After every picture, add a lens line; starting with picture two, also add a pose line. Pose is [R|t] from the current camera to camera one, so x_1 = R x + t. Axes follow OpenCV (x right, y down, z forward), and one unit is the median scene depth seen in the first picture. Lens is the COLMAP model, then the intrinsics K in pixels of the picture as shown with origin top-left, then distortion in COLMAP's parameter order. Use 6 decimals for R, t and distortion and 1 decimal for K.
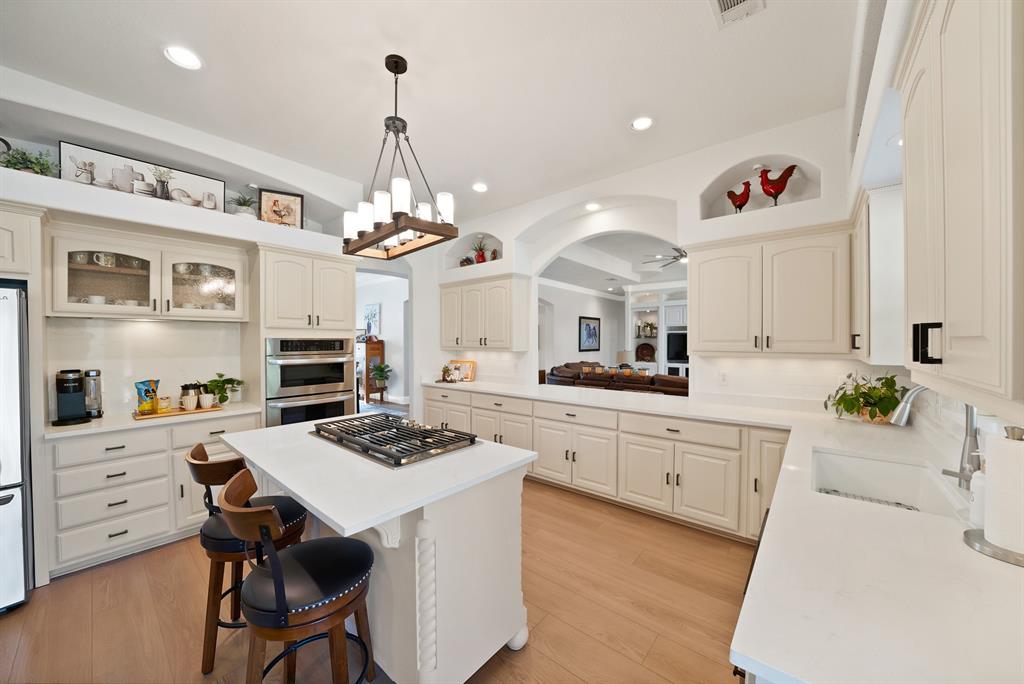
lens RADIAL K [[362.8, 0, 510.3], [0, 362.8, 344.8], [0, 0, 1]] dist [-0.036418, 0.000023]
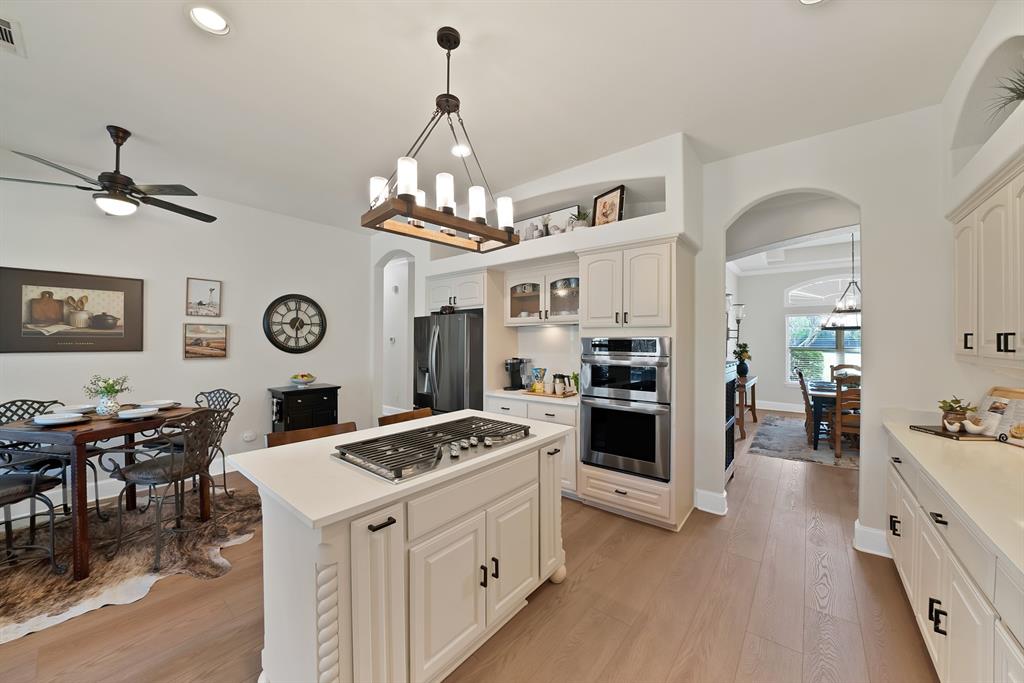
lens RADIAL K [[369.6, 0, 512.0], [0, 369.6, 338.0], [0, 0, 1]] dist [-0.018786, 0.000053]
pose [[0.019255, -0.004707, -0.999804, 0.412622], [-0.009111, 0.999947, -0.004883, -0.011508], [0.999773, 0.009203, 0.019211, 0.760616]]
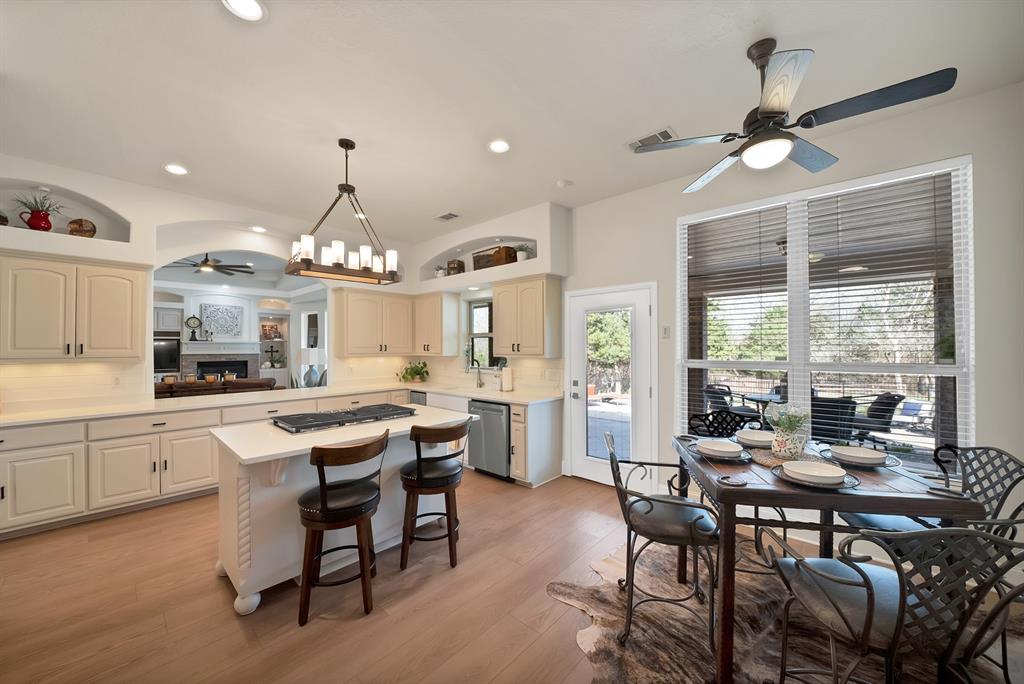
lens RADIAL K [[367.8, 0, 511.1], [0, 367.8, 344.3], [0, 0, 1]] dist [-0.019220, 0.000075]
pose [[0.044198, 0.008540, 0.998986, -1.101180], [0.012061, 0.999886, -0.009082, -0.001823], [-0.998950, 0.012450, 0.044090, 0.196389]]
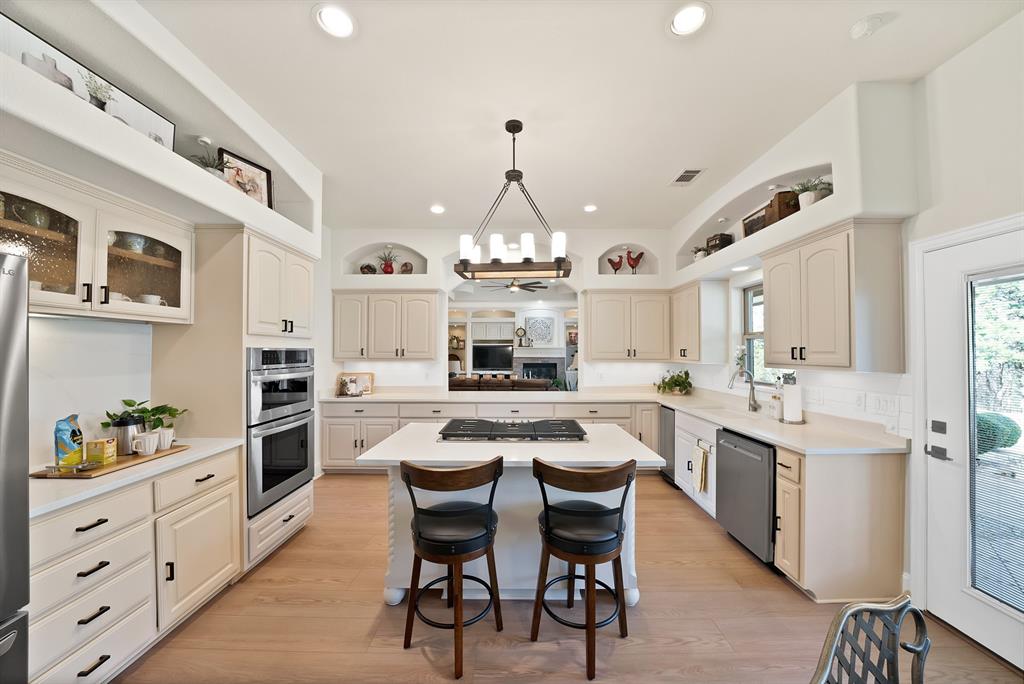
lens RADIAL K [[367.8, 0, 509.2], [0, 367.8, 348.2], [0, 0, 1]] dist [-0.021663, -0.000054]
pose [[0.767356, 0.009399, 0.641152, -0.755658], [0.003748, 0.999810, -0.019144, 0.000021], [-0.641210, 0.017093, 0.767175, 0.031215]]
